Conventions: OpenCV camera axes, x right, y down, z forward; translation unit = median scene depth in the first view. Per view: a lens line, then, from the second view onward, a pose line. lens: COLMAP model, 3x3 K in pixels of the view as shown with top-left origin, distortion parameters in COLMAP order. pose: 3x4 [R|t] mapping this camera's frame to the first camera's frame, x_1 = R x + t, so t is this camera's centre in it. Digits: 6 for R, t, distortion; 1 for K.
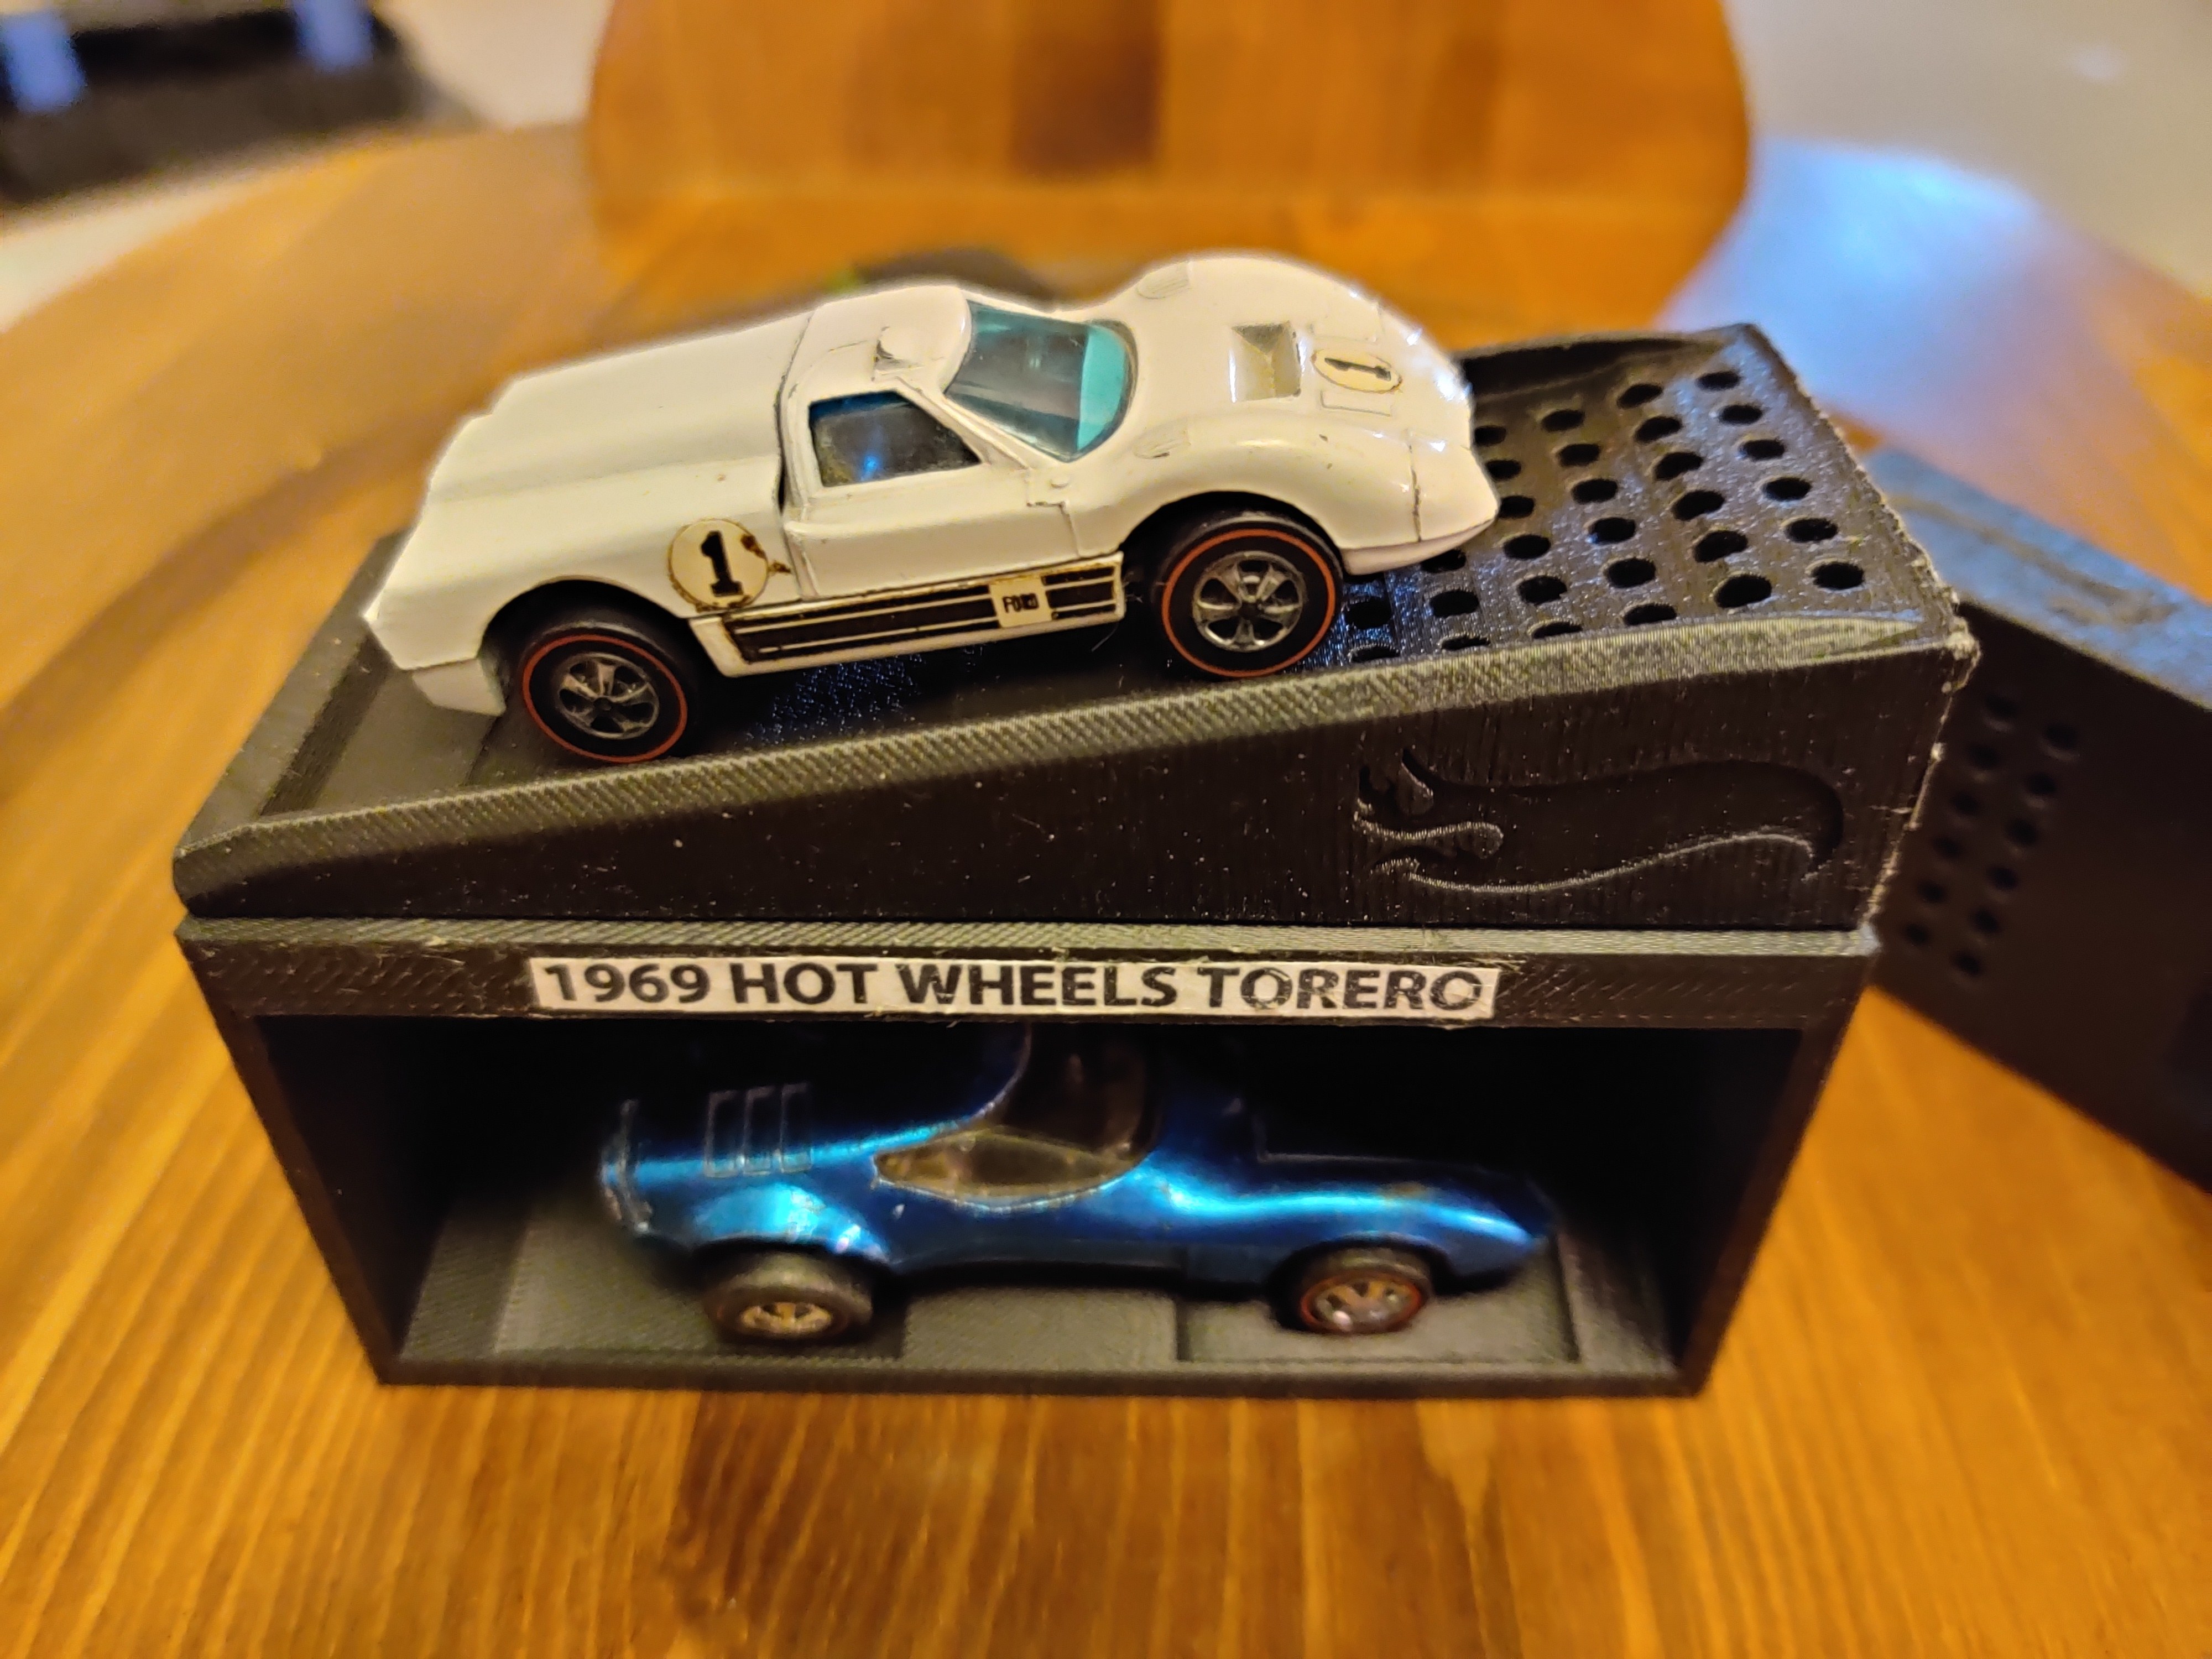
lens RADIAL K [[1693.5, 0, 1111.8], [0, 1693.5, 827.3], [0, 0, 1]] dist [0.049663, -0.111860]
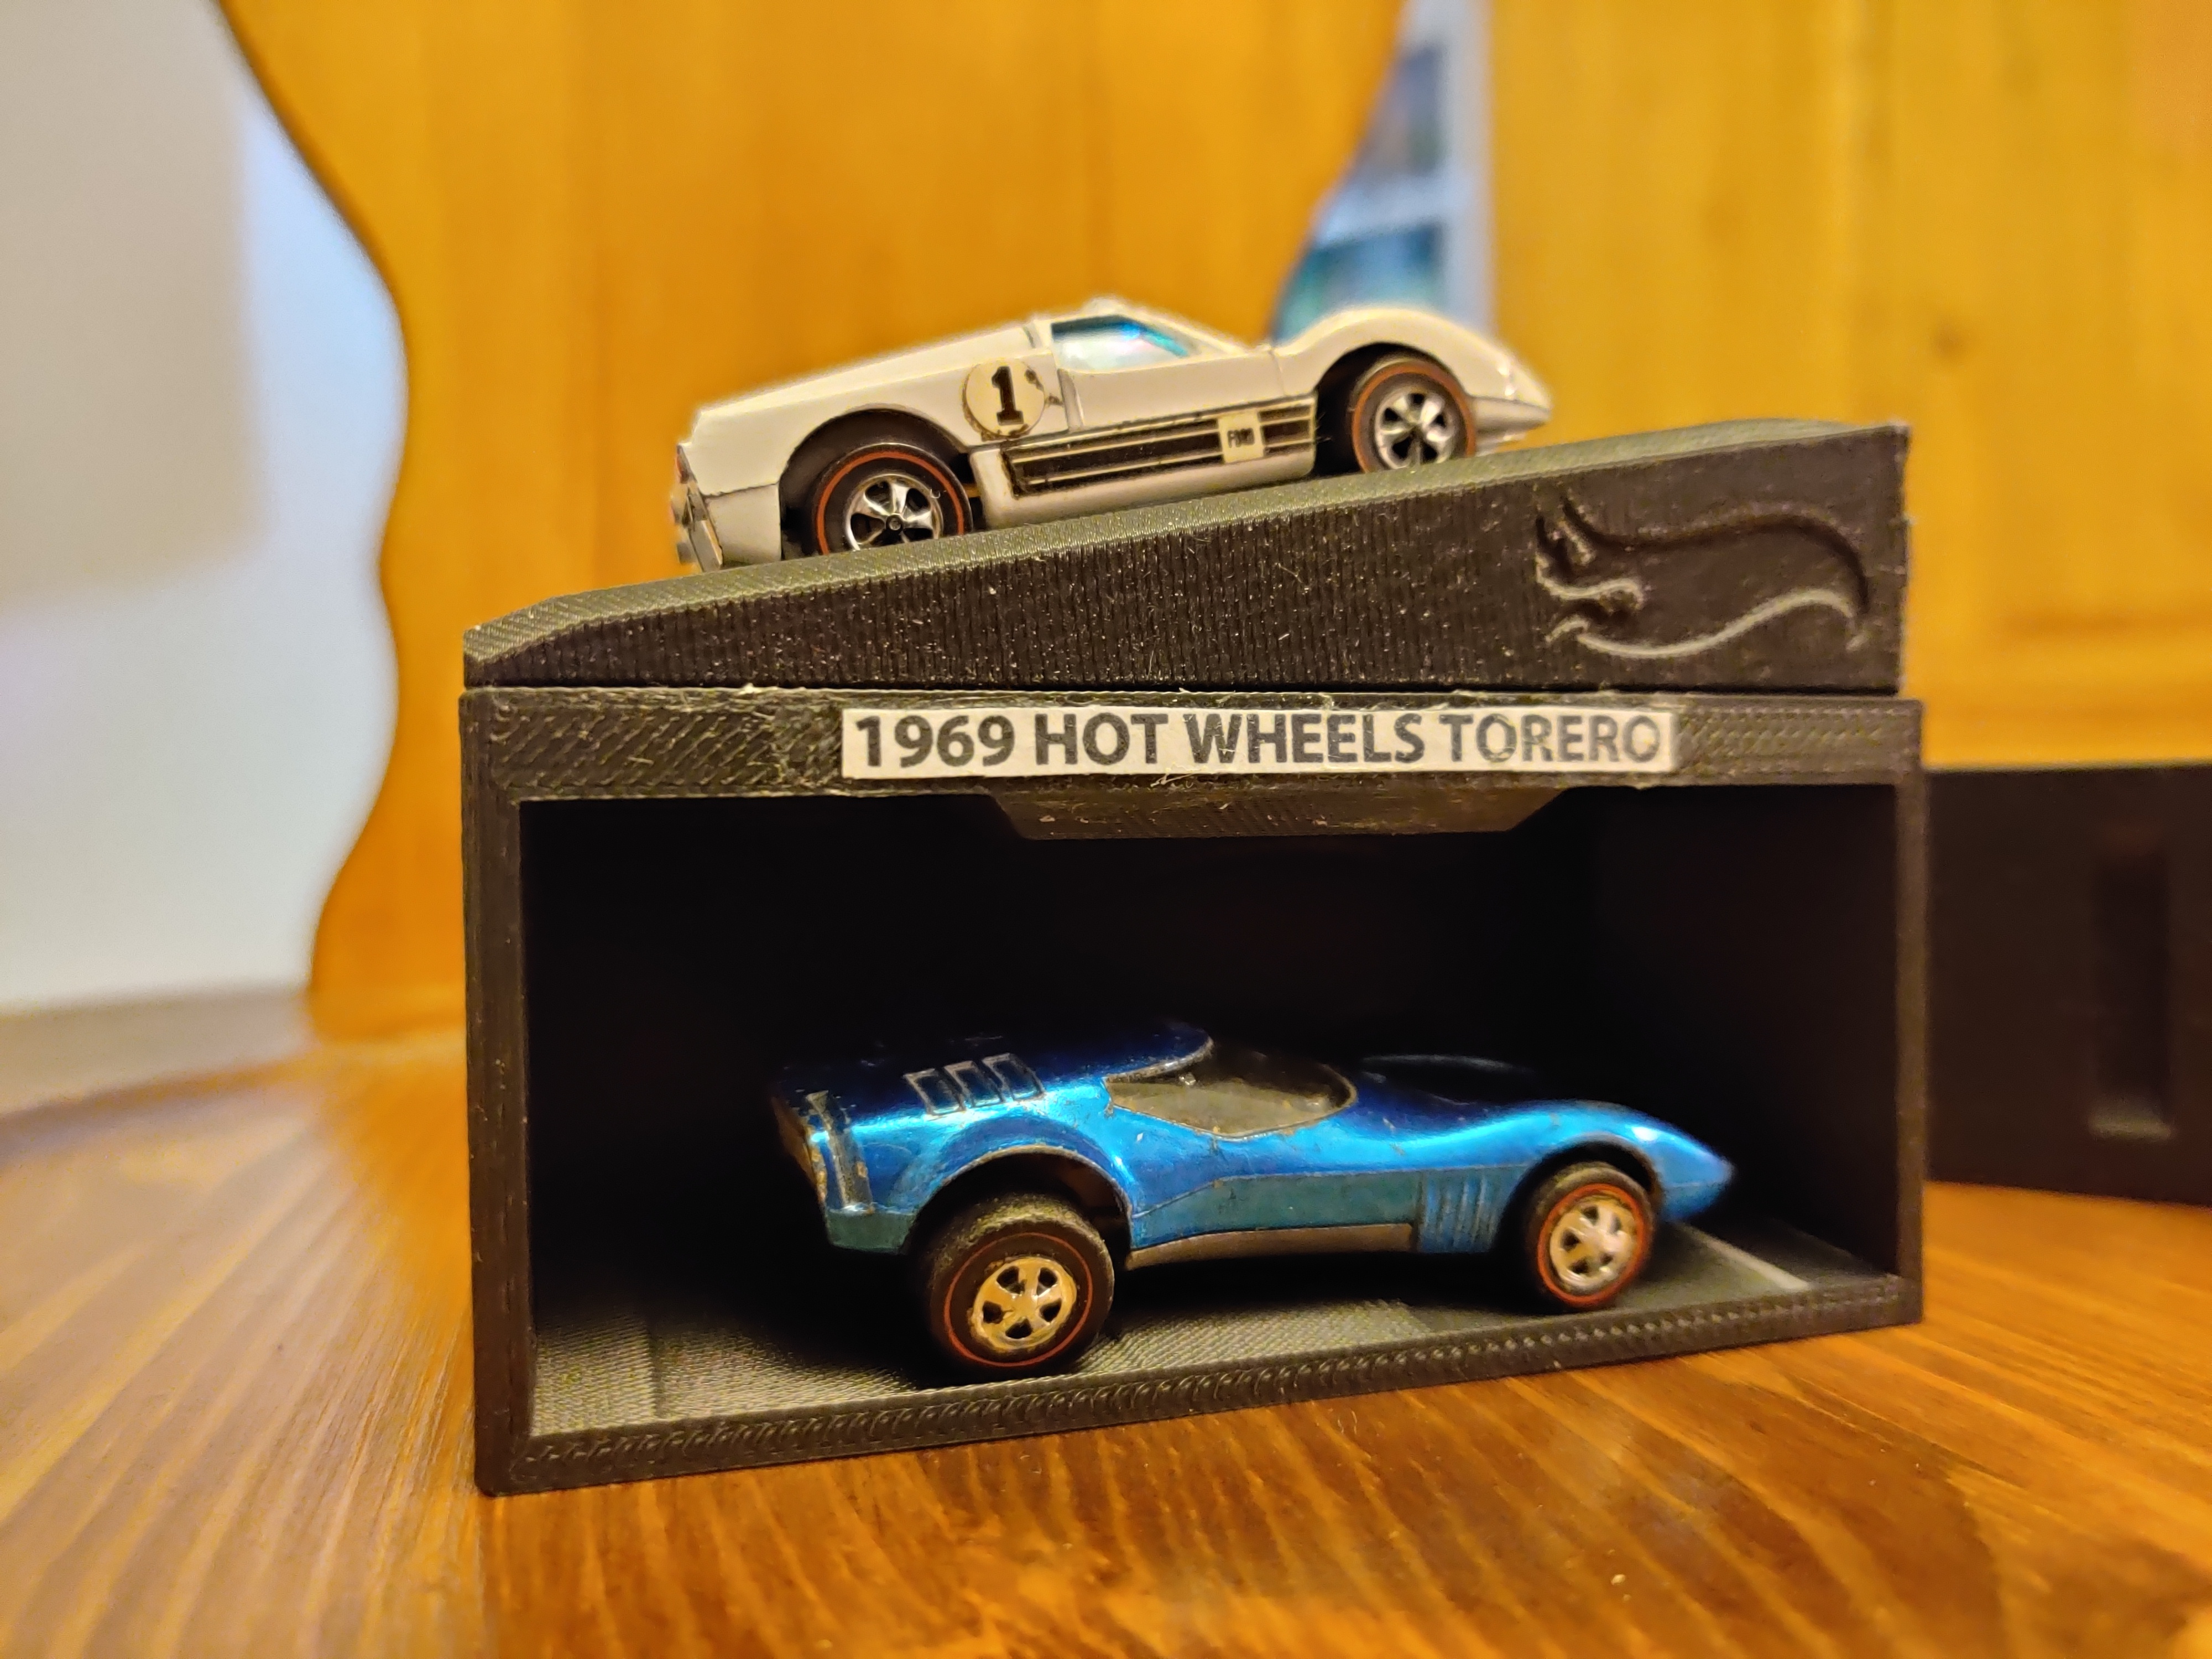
lens RADIAL K [[1731.8, 0, 1095.9], [0, 1731.8, 828.4], [0, 0, 1]] dist [0.038752, -0.069622]
pose [[0.957805, -0.028083, 0.286045, -0.493339], [0.195104, 0.794328, -0.575307, 0.752750], [-0.211057, 0.606840, 0.766290, 0.214895]]
